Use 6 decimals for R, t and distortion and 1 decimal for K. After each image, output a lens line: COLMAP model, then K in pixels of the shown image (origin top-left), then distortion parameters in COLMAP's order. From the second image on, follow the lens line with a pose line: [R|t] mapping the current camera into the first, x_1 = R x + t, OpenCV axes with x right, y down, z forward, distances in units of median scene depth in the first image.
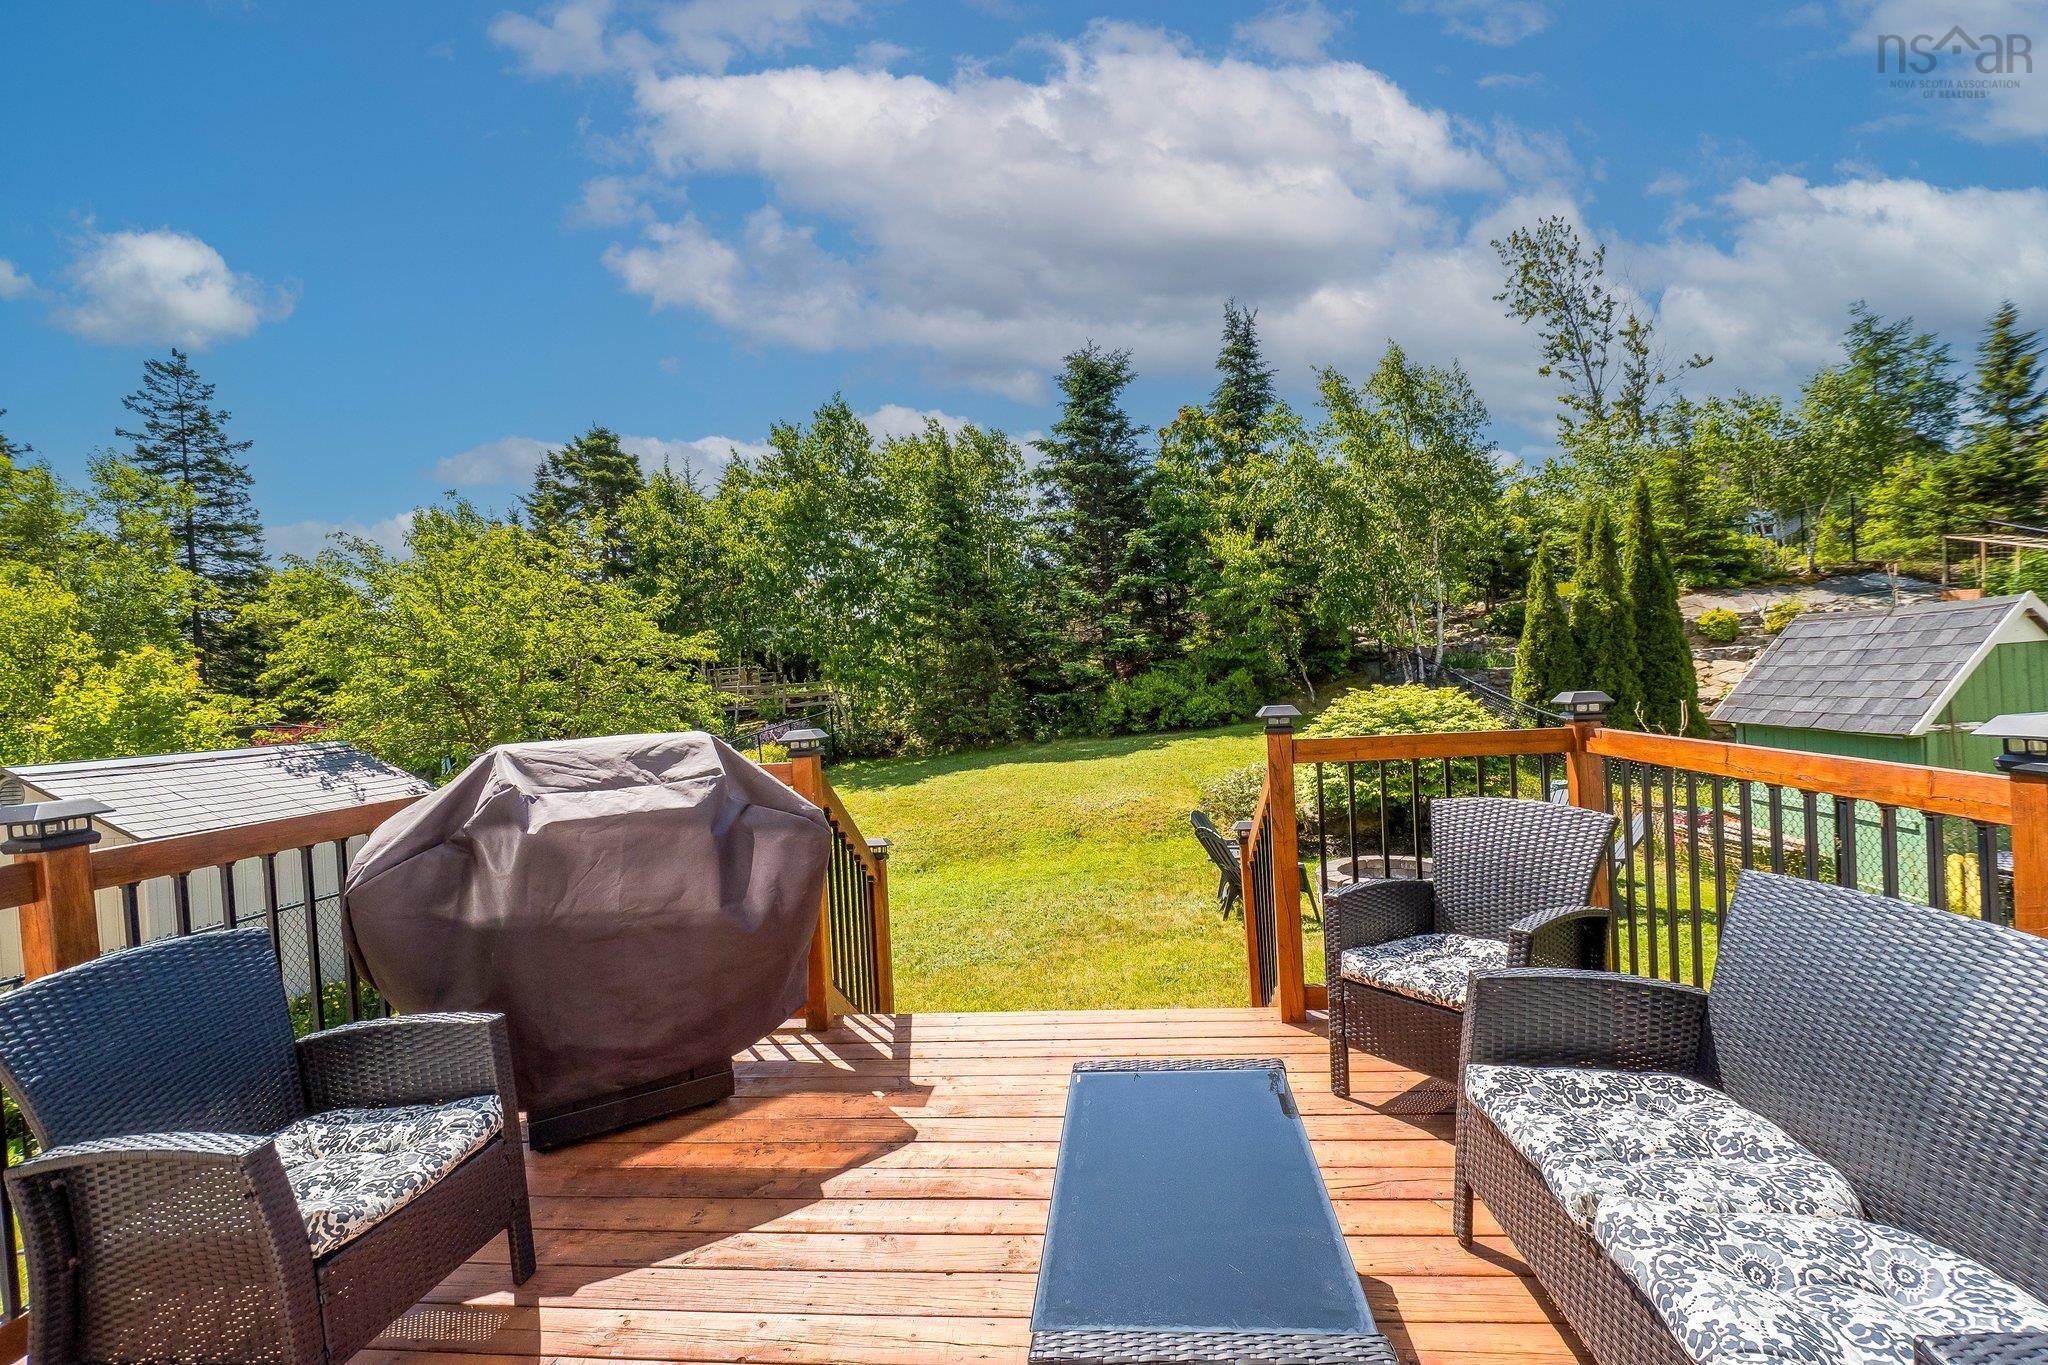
lens RADIAL K [[894.0, 0, 1076.3], [0, 894.0, 678.6], [0, 0, 1]] dist [0.005661, -0.005263]
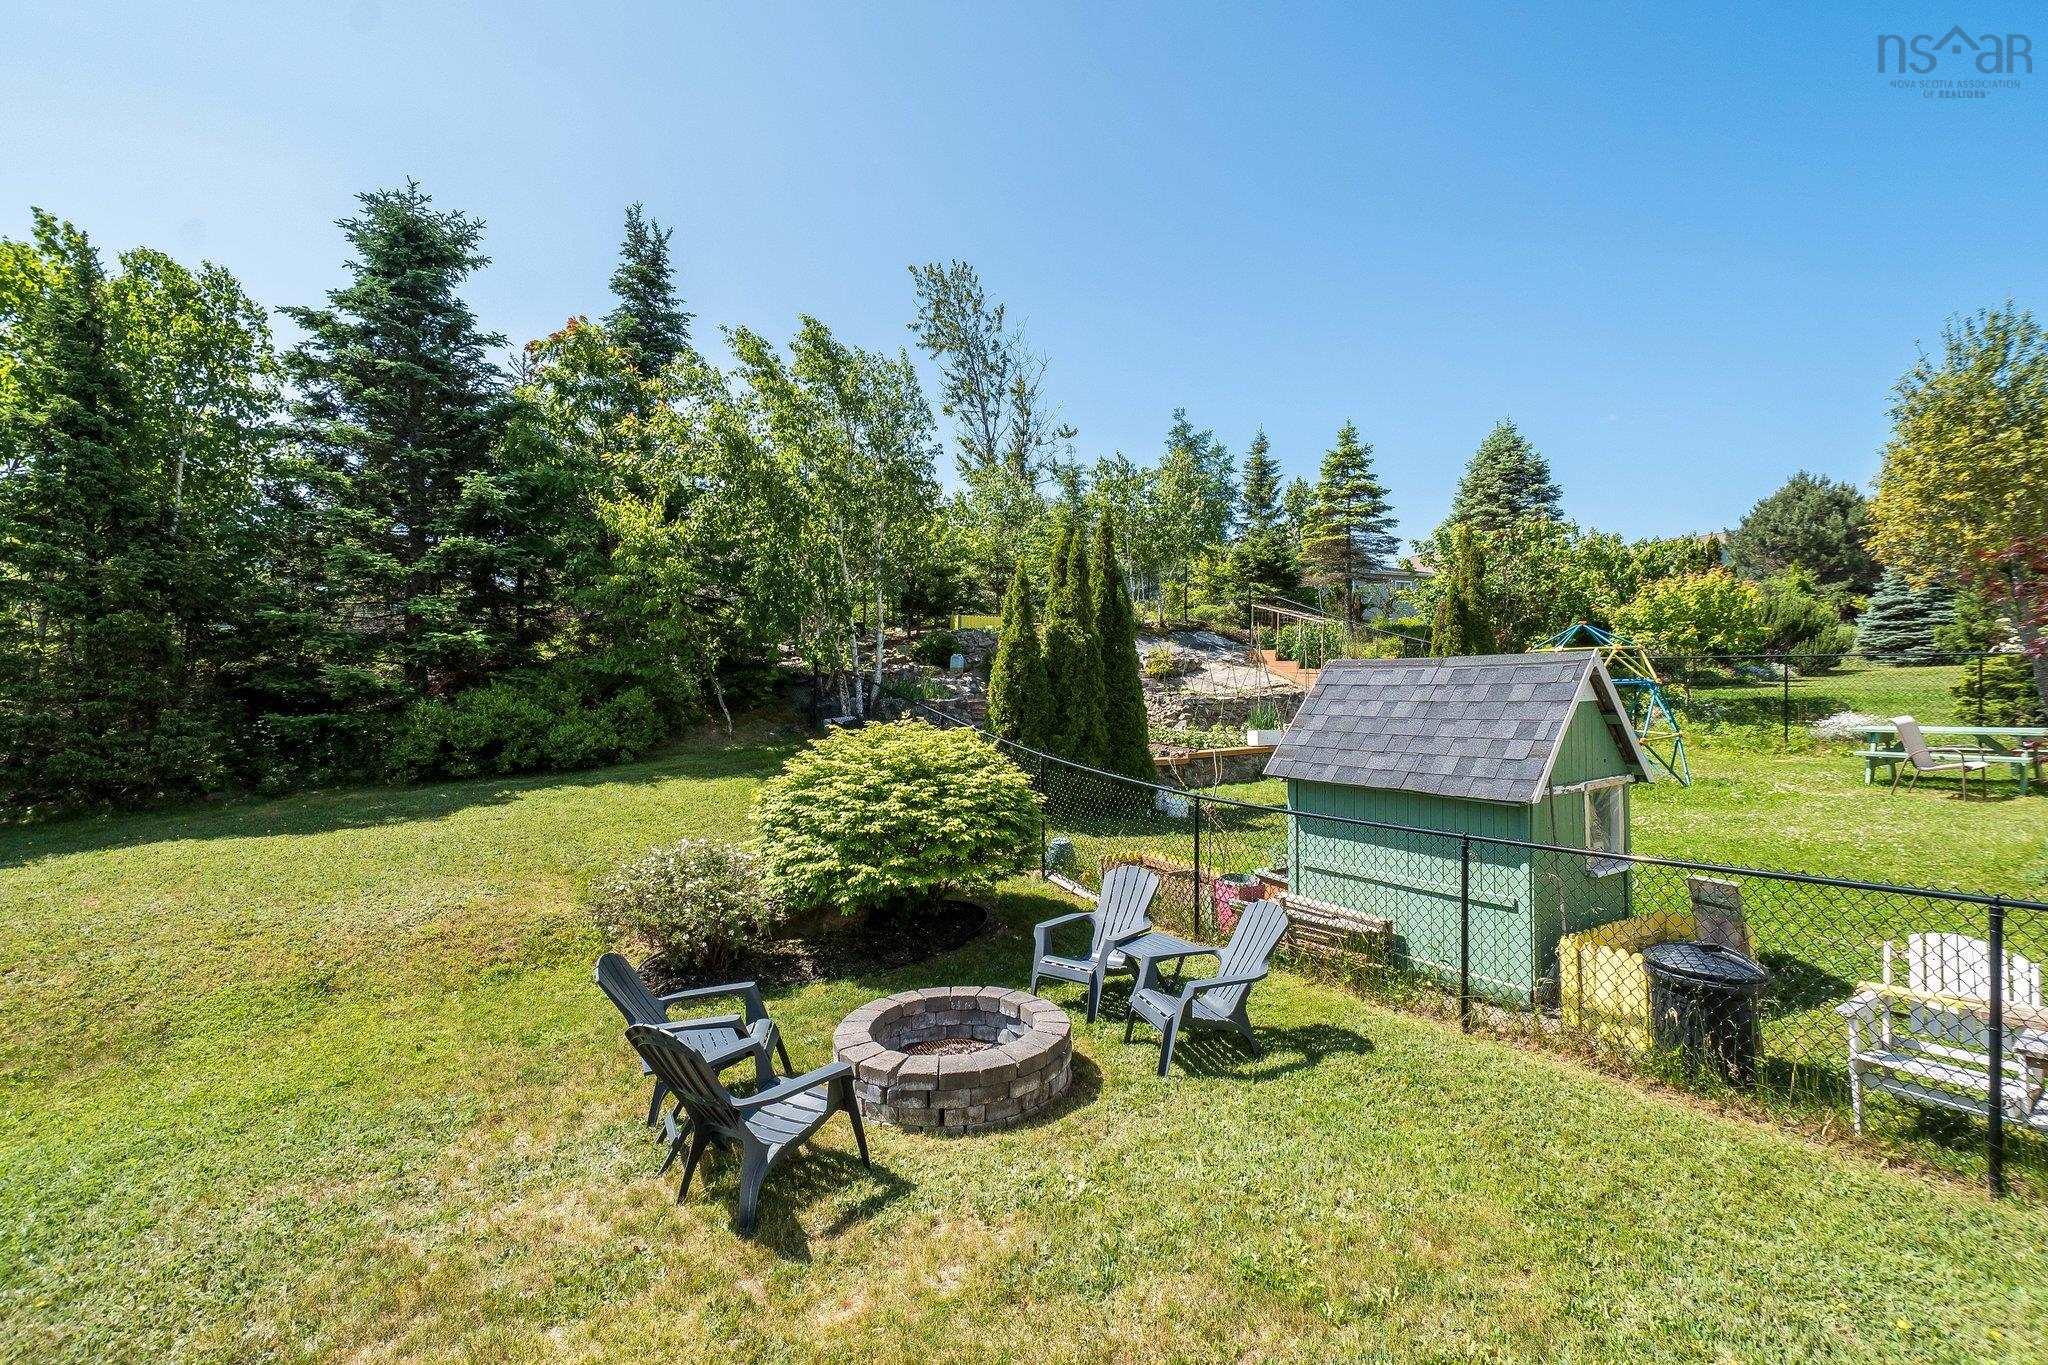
lens RADIAL K [[894.0, 0, 1029.6], [0, 894.0, 674.7], [0, 0, 1]] dist [0.005661, -0.005263]
pose [[0.798285, 0.054476, 0.599811, 0.002942], [-0.036485, 0.998446, -0.042124, -0.002522], [-0.601173, 0.011743, 0.799032, 0.204805]]
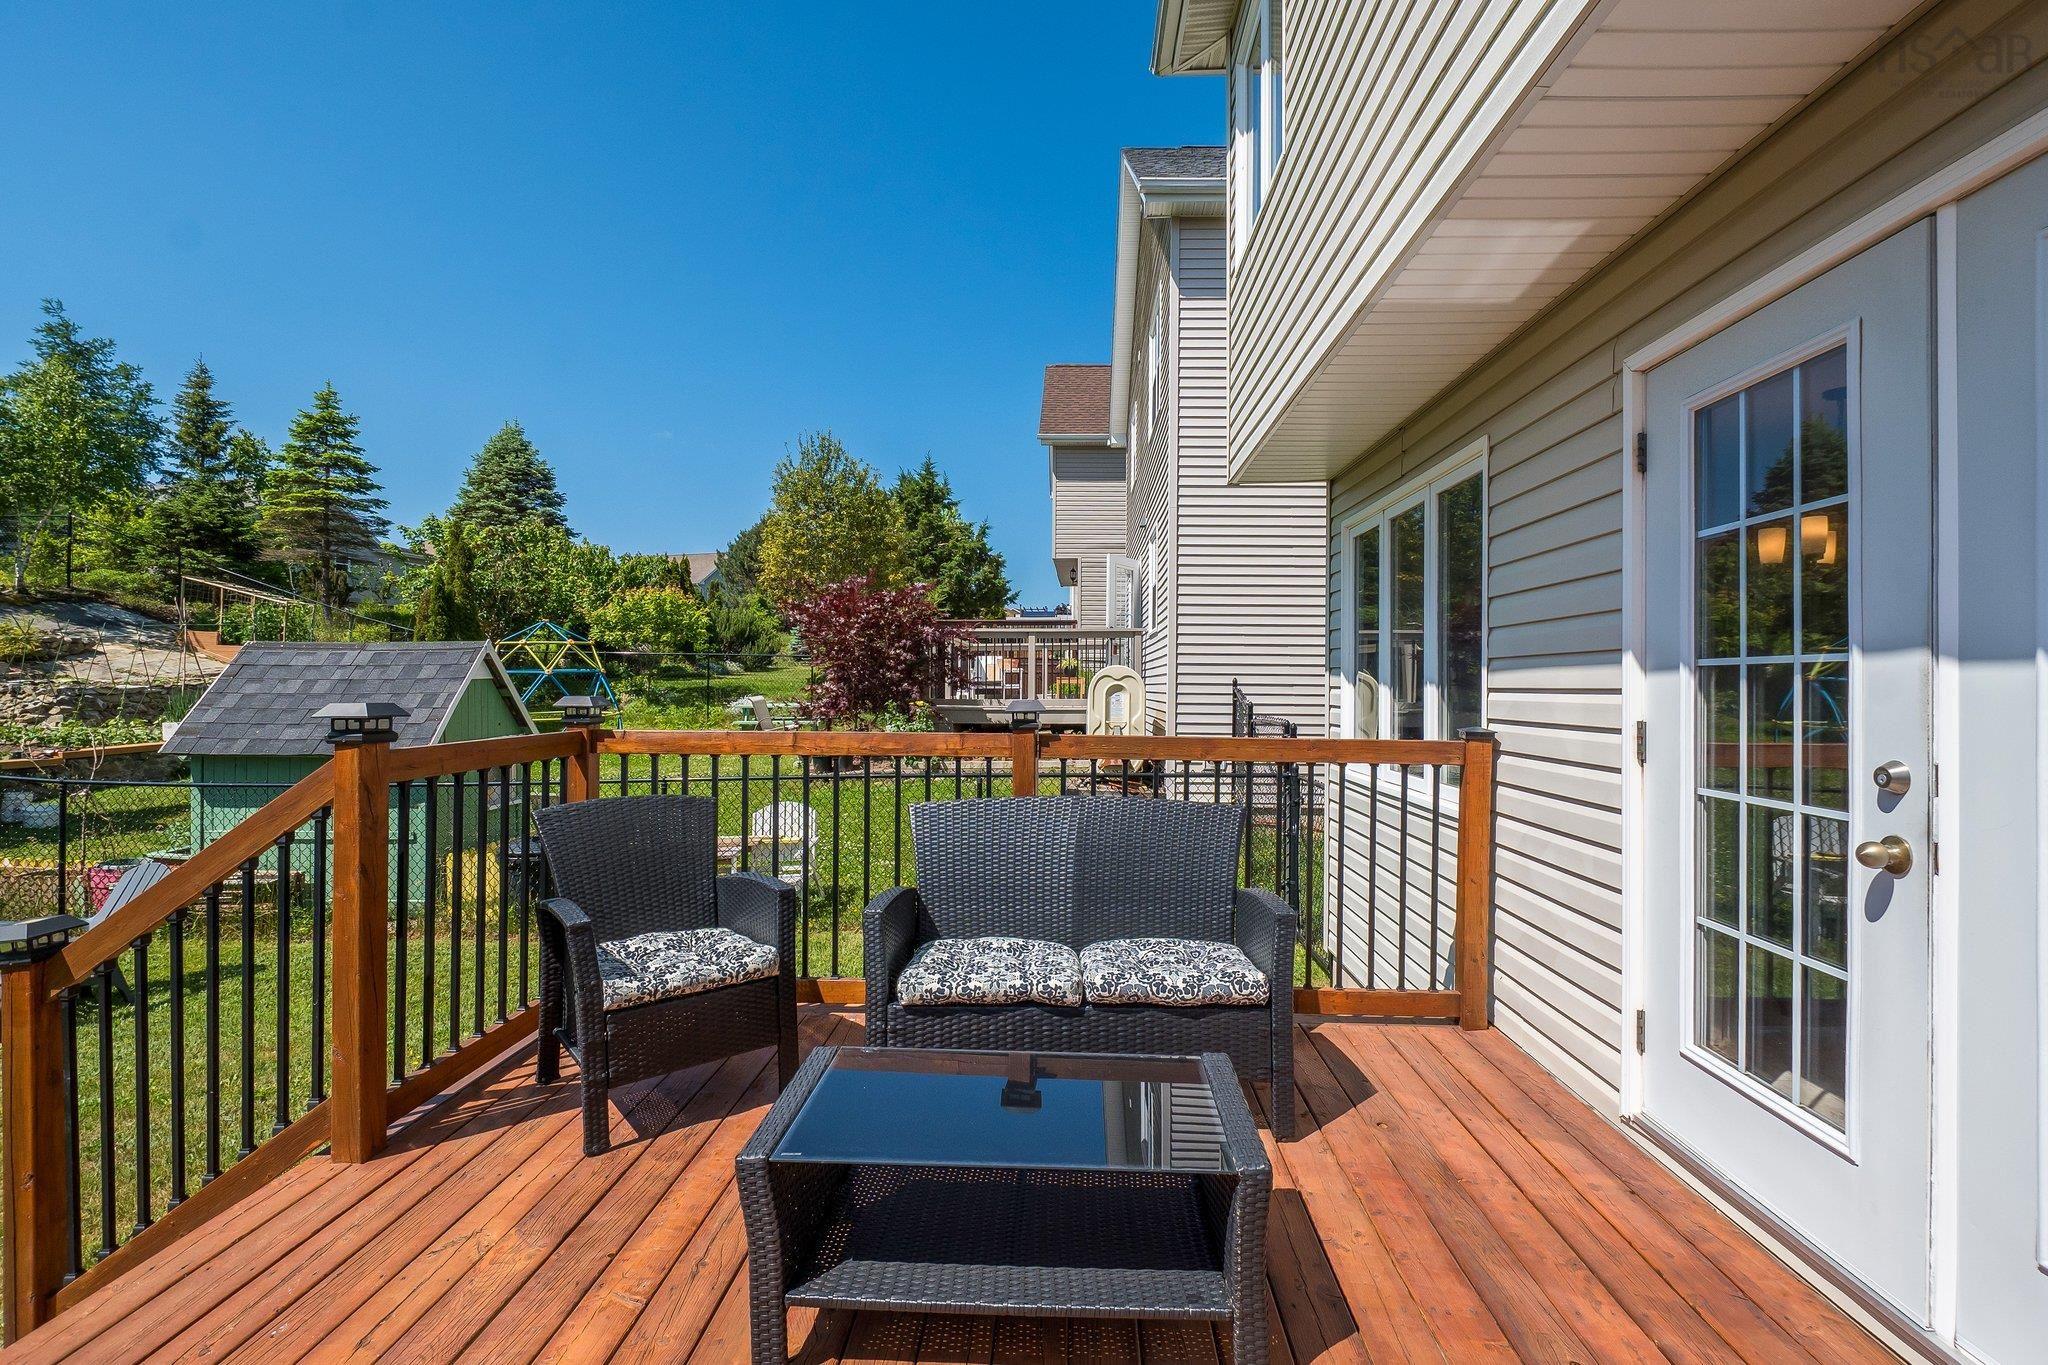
lens RADIAL K [[894.0, 0, 1037.6], [0, 894.0, 684.4], [0, 0, 1]] dist [0.005661, -0.005263]
pose [[-0.066905, 0.044106, 0.996784, -0.092937], [0.001882, 0.999026, -0.044079, 0.008604], [-0.997758, -0.001073, -0.066923, 0.100848]]
